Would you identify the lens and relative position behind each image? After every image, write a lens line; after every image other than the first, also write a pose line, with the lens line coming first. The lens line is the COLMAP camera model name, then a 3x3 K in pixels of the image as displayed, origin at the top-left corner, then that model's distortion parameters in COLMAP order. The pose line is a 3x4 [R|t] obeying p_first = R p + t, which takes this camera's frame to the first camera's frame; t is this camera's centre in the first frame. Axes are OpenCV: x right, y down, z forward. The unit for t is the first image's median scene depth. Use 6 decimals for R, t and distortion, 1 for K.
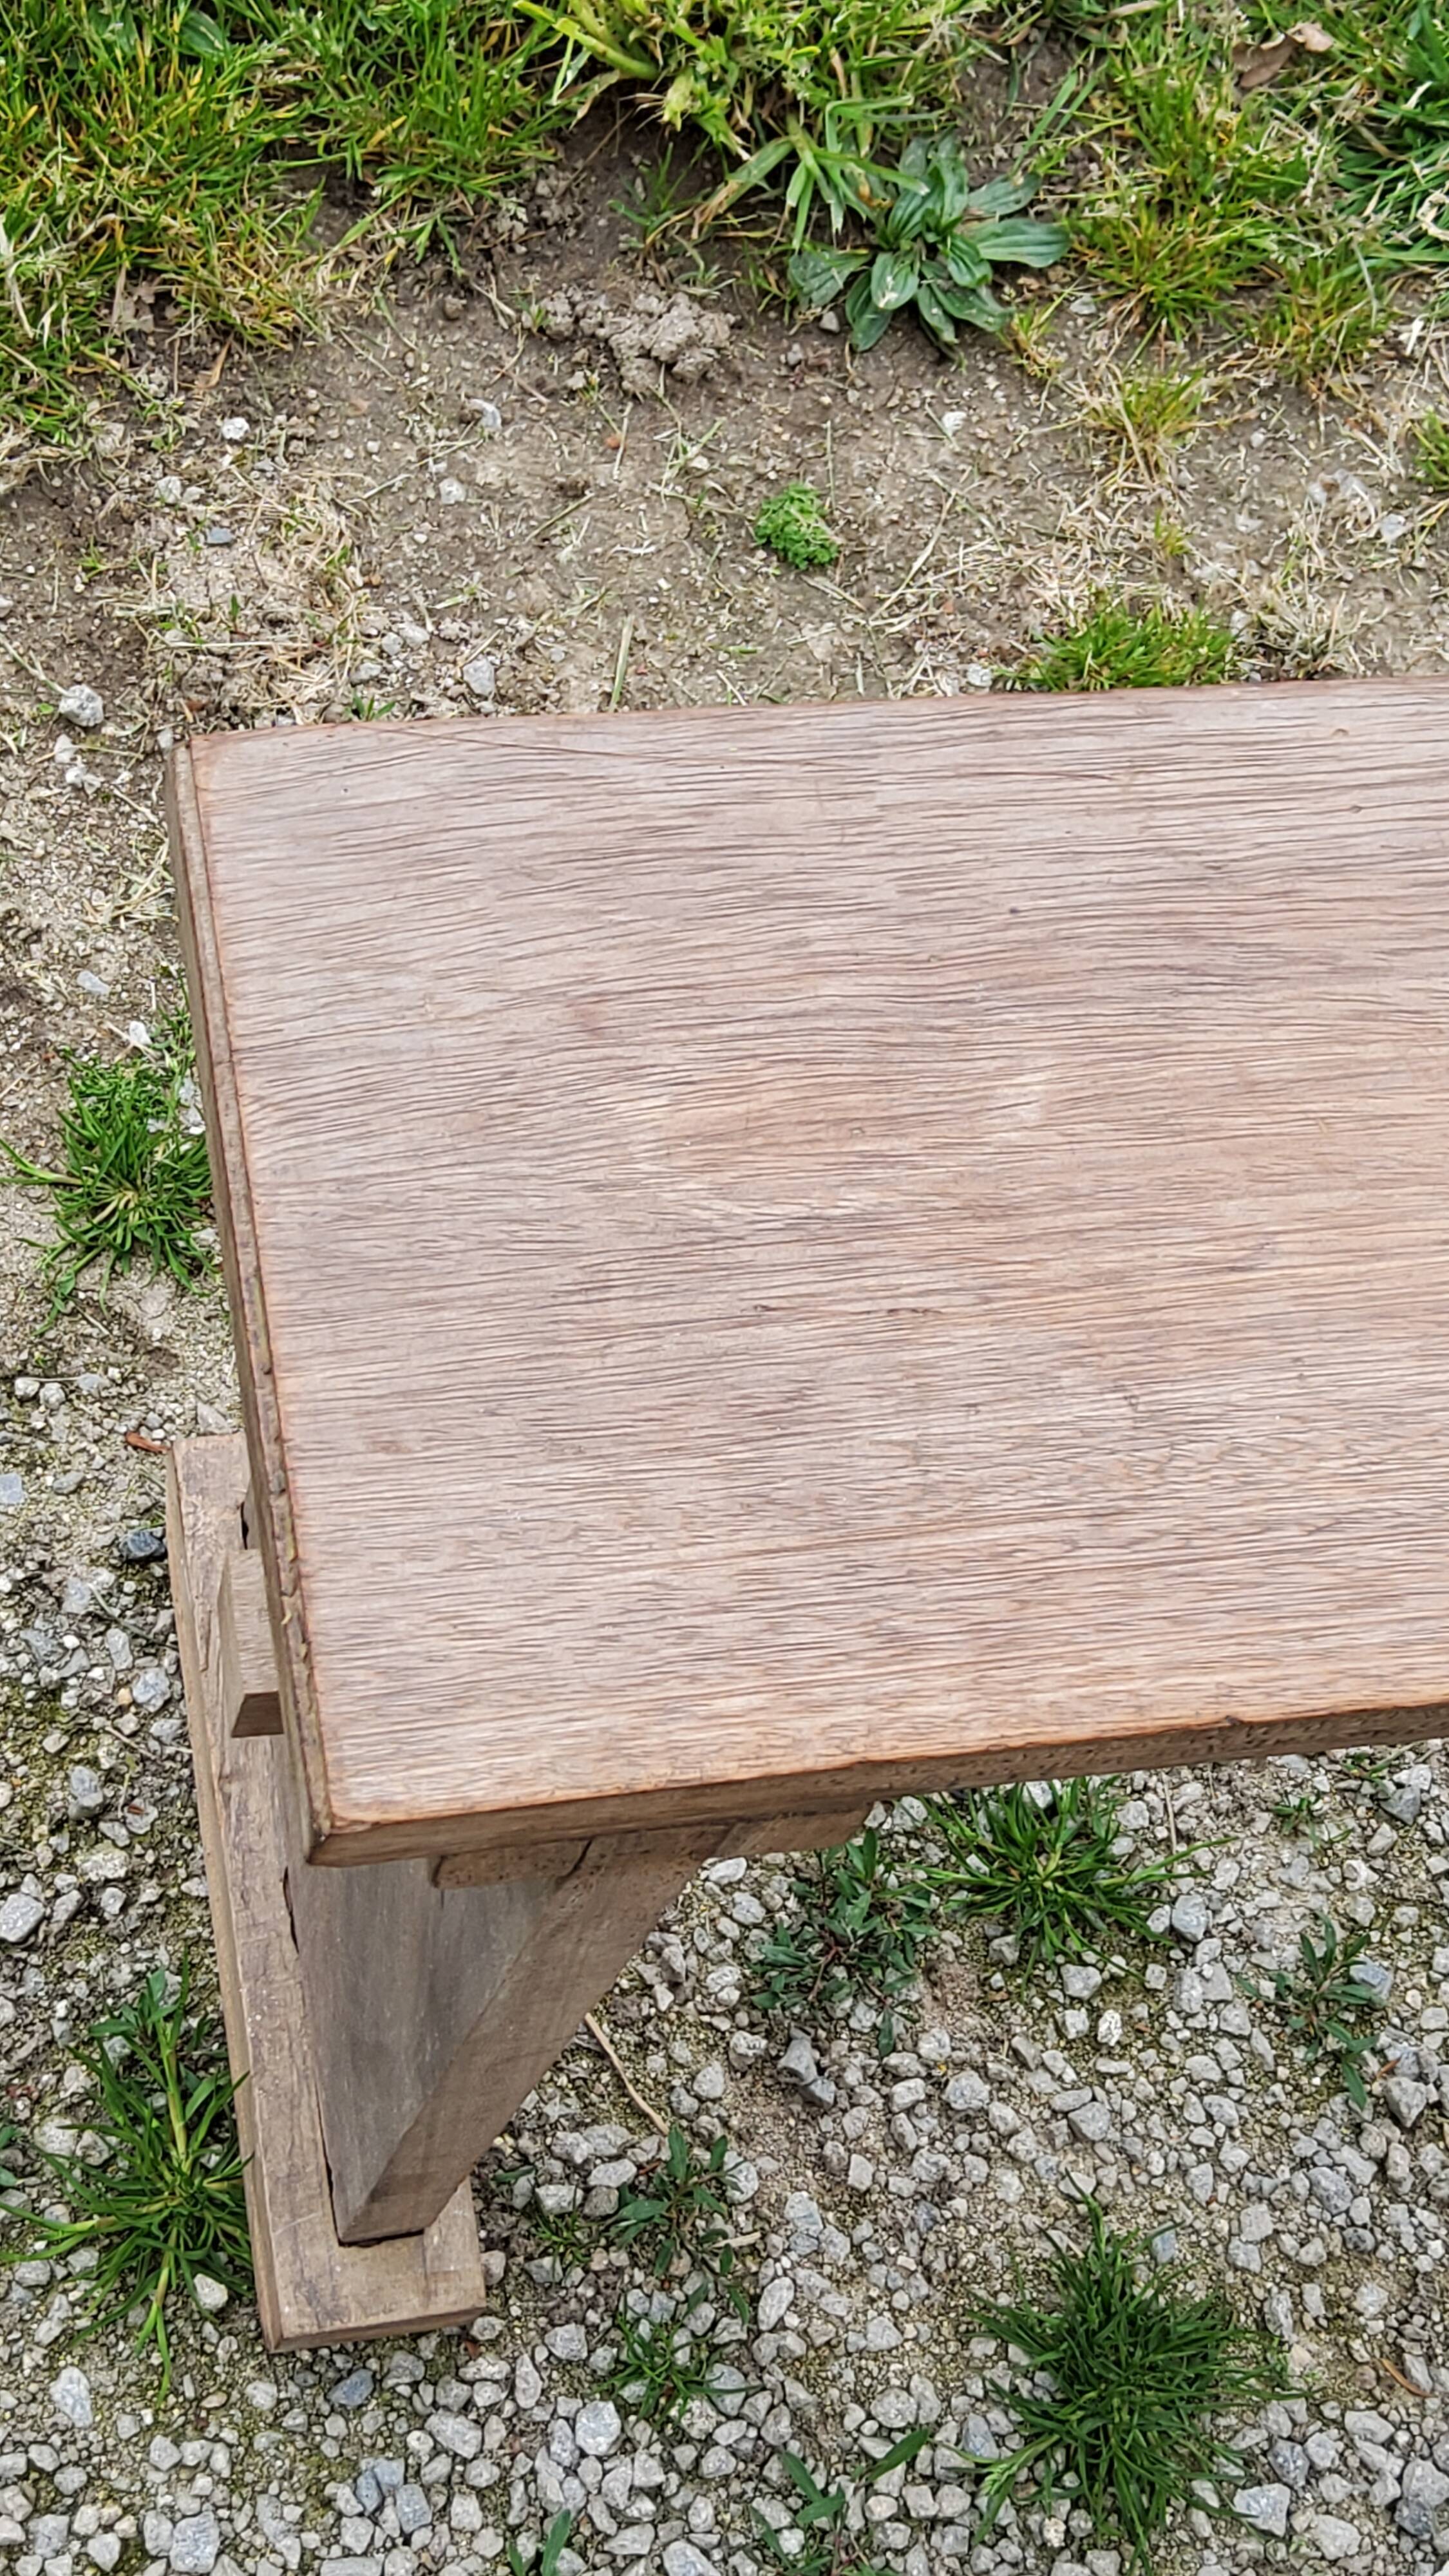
lens RADIAL K [[3795.6, 0, 744.0], [0, 3795.6, 1270.2], [0, 0, 1]] dist [0.193475, -0.595084]
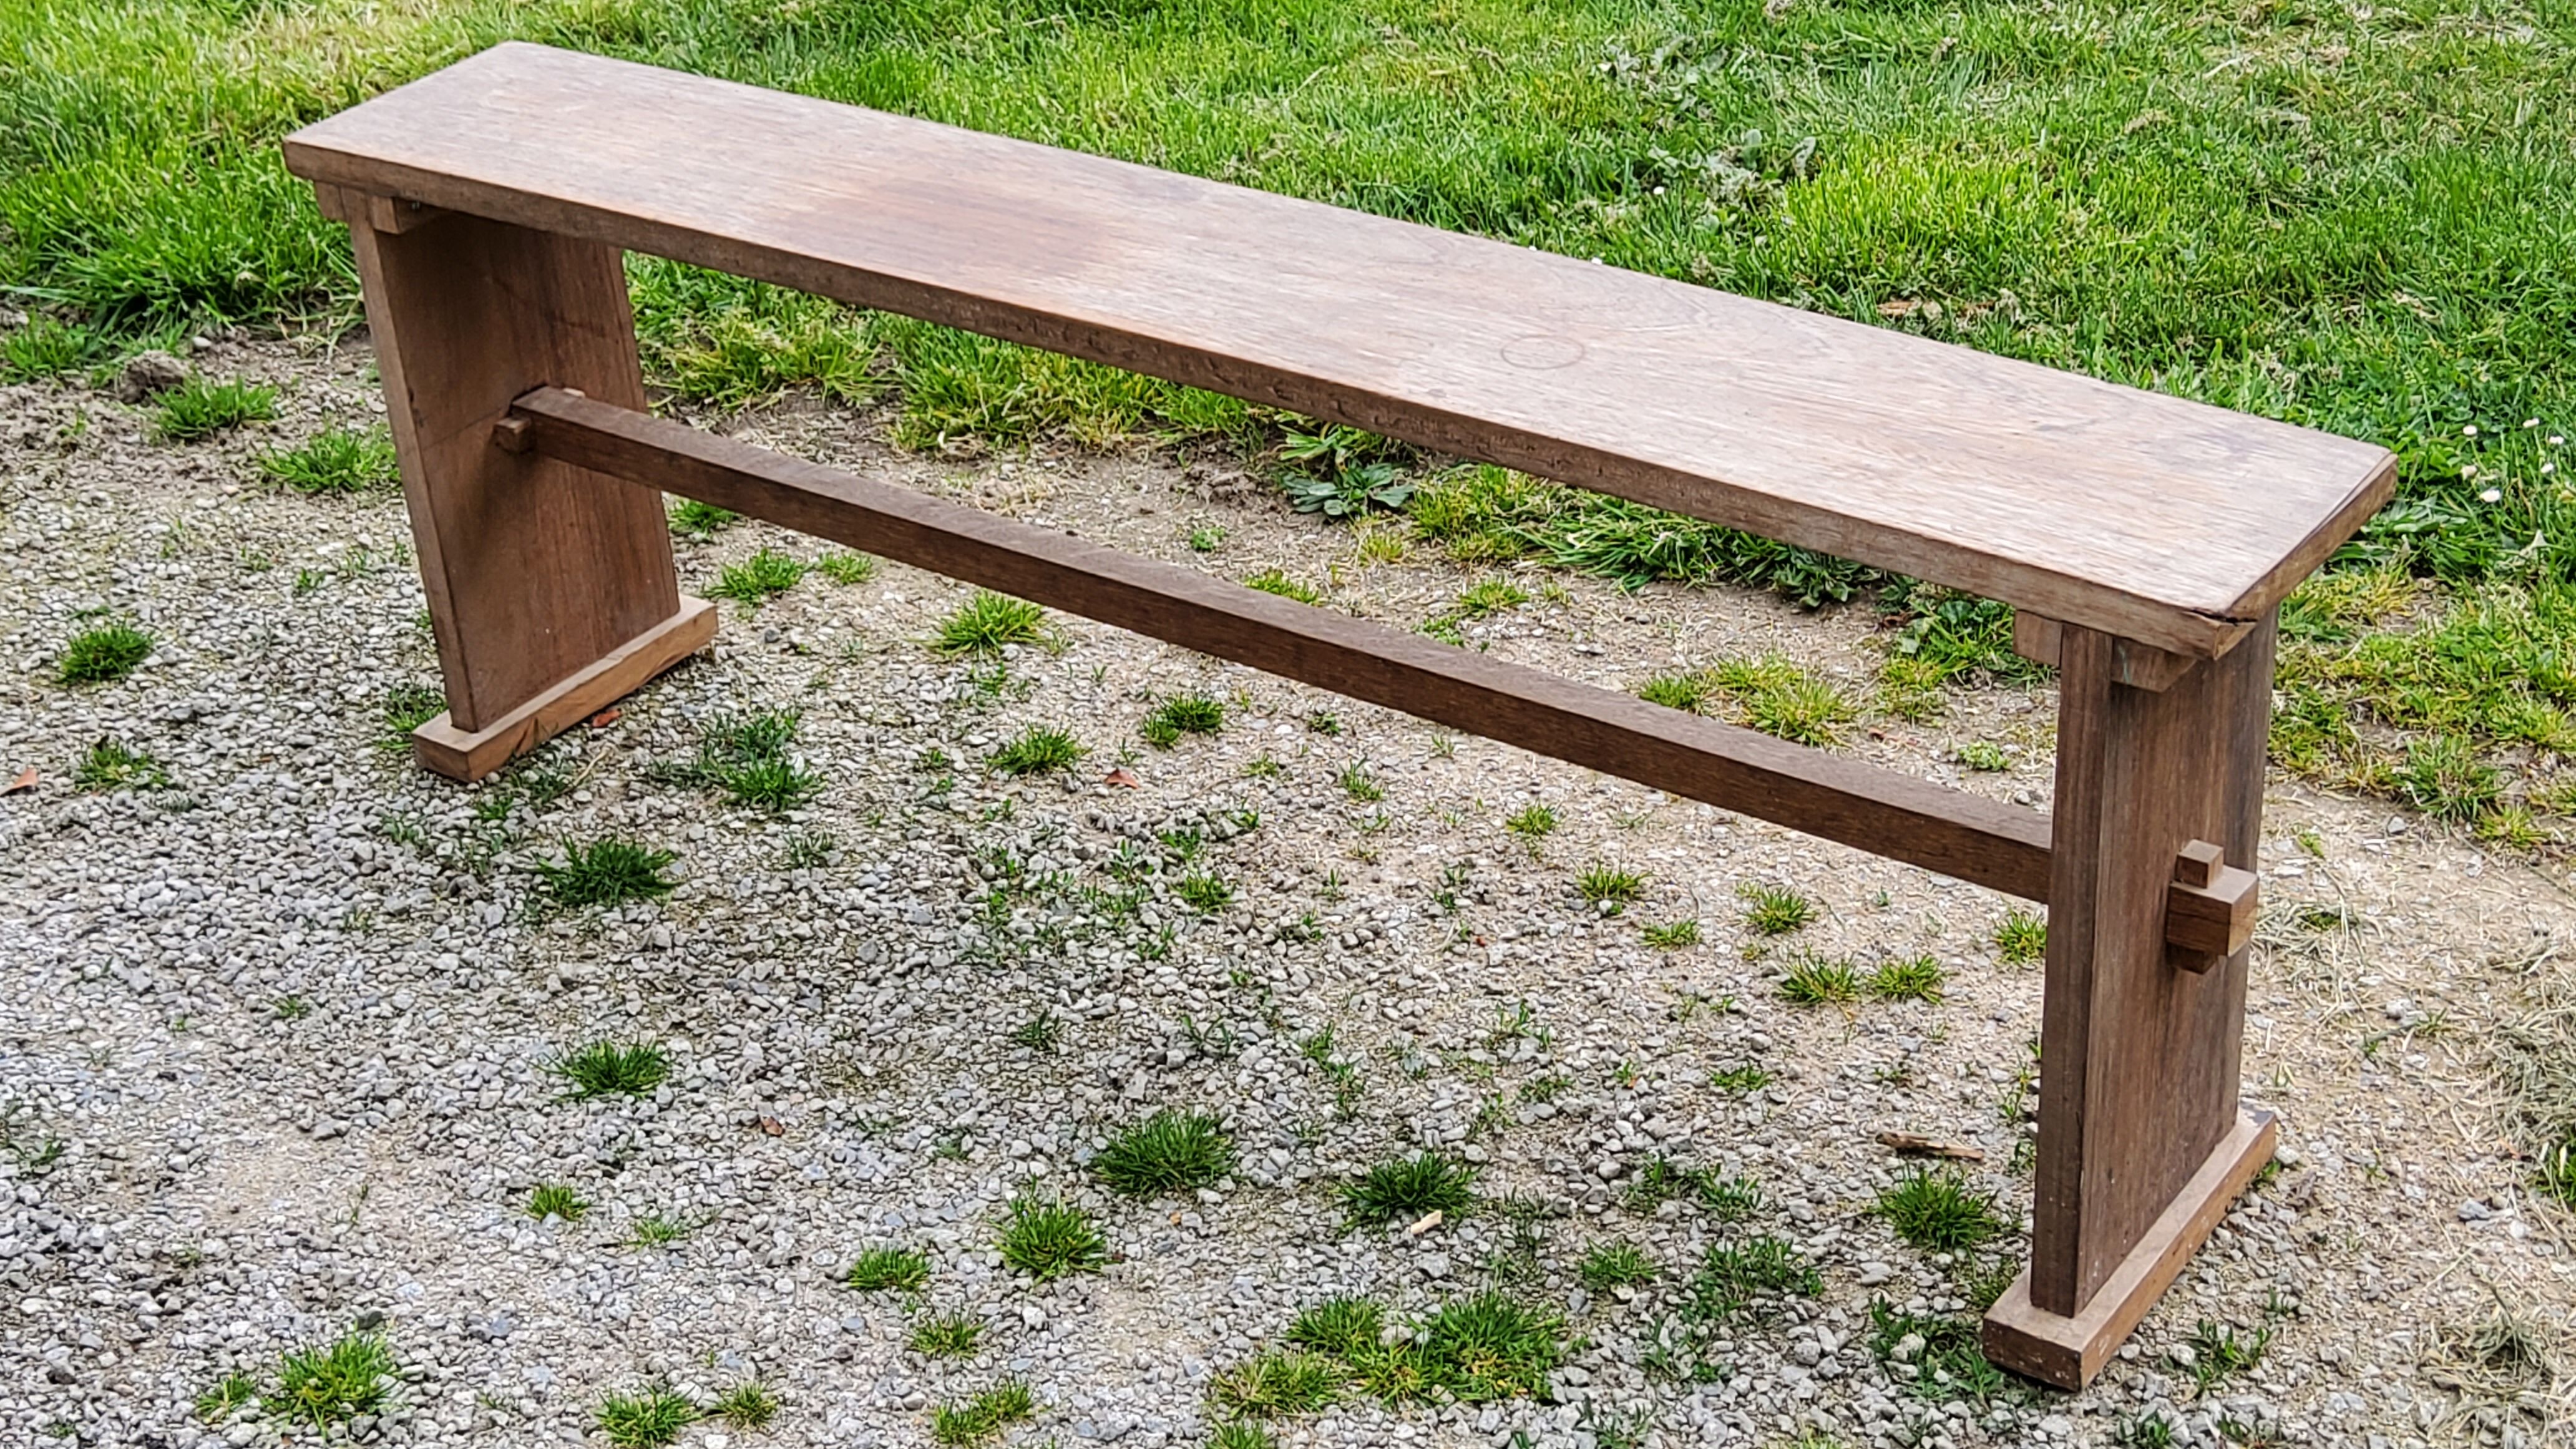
lens RADIAL K [[3795.6, 0, 1240.6], [0, 3795.6, 712.5], [0, 0, 1]] dist [0.193475, -0.595084]
pose [[0.660893, 0.120456, -0.740750, 2.202978], [-0.570033, 0.722578, -0.391079, 0.965587], [0.488142, 0.680714, 0.546211, -0.182436]]
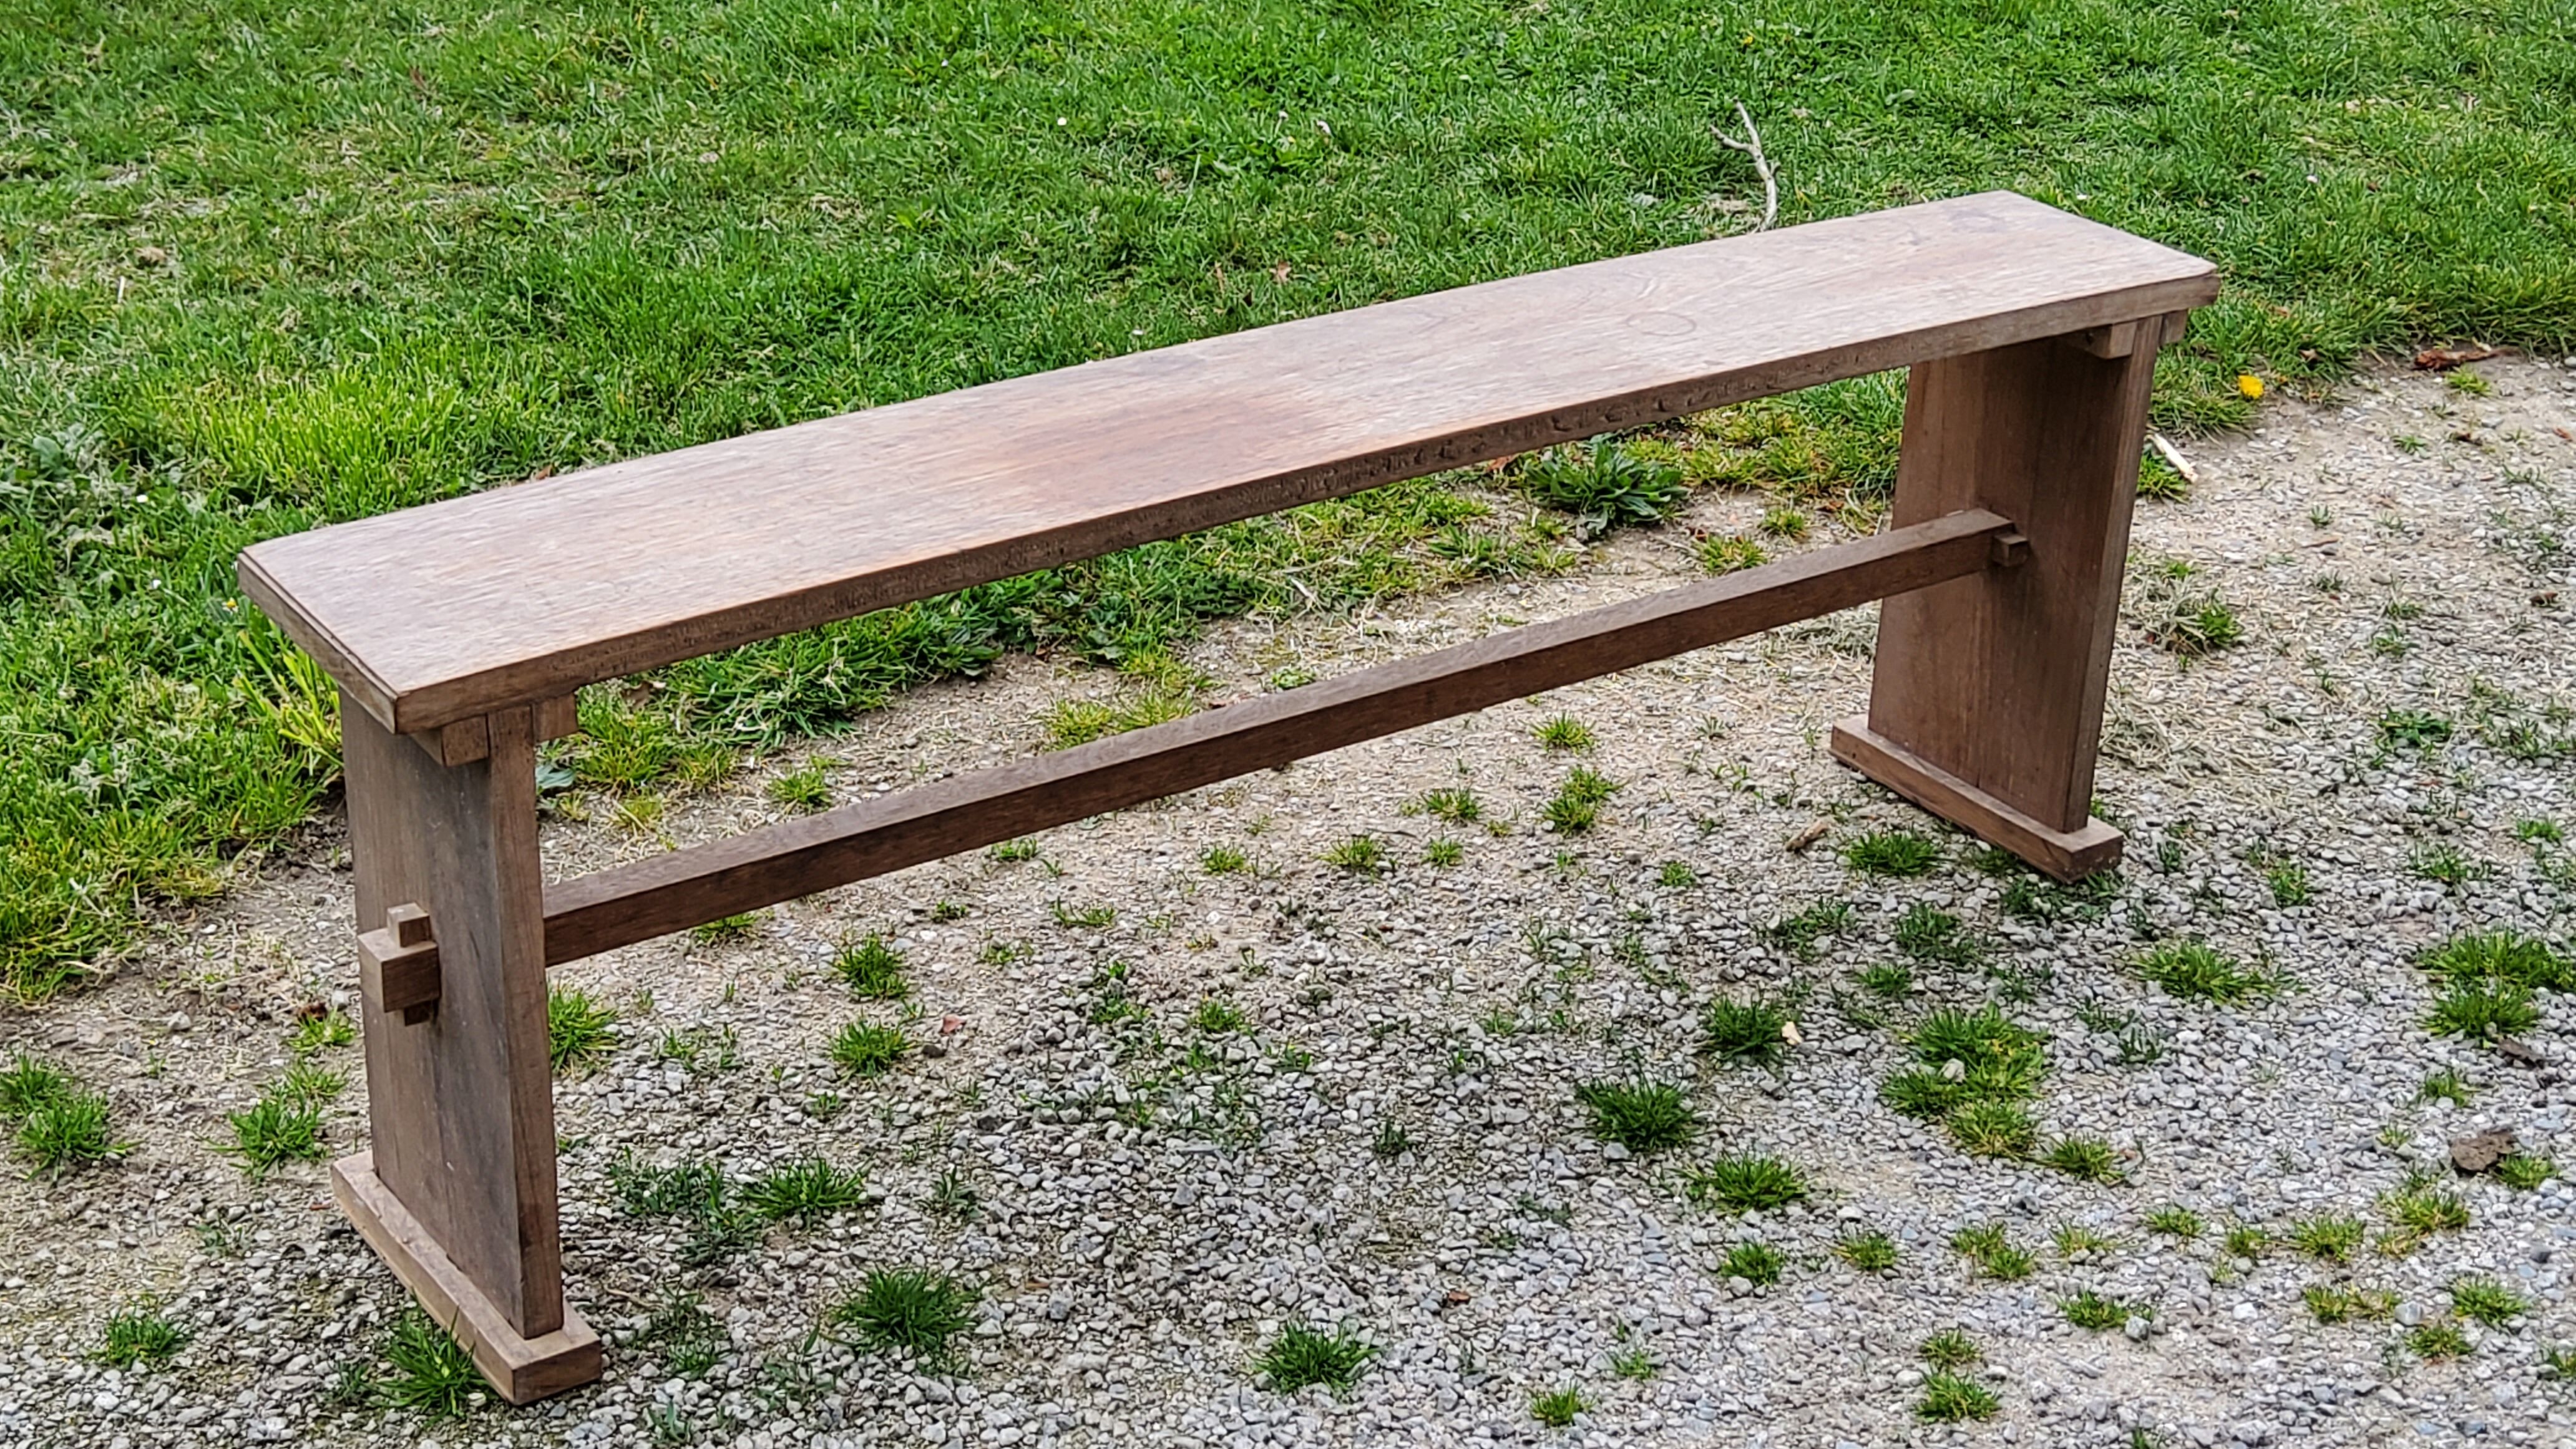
lens RADIAL K [[3795.6, 0, 1240.6], [0, 3795.6, 712.5], [0, 0, 1]] dist [0.193475, -0.595084]
pose [[0.893772, -0.339729, 0.292841, -0.256226], [0.447079, 0.727133, -0.520958, 1.295317], [-0.035950, 0.596541, 0.801777, -0.951070]]
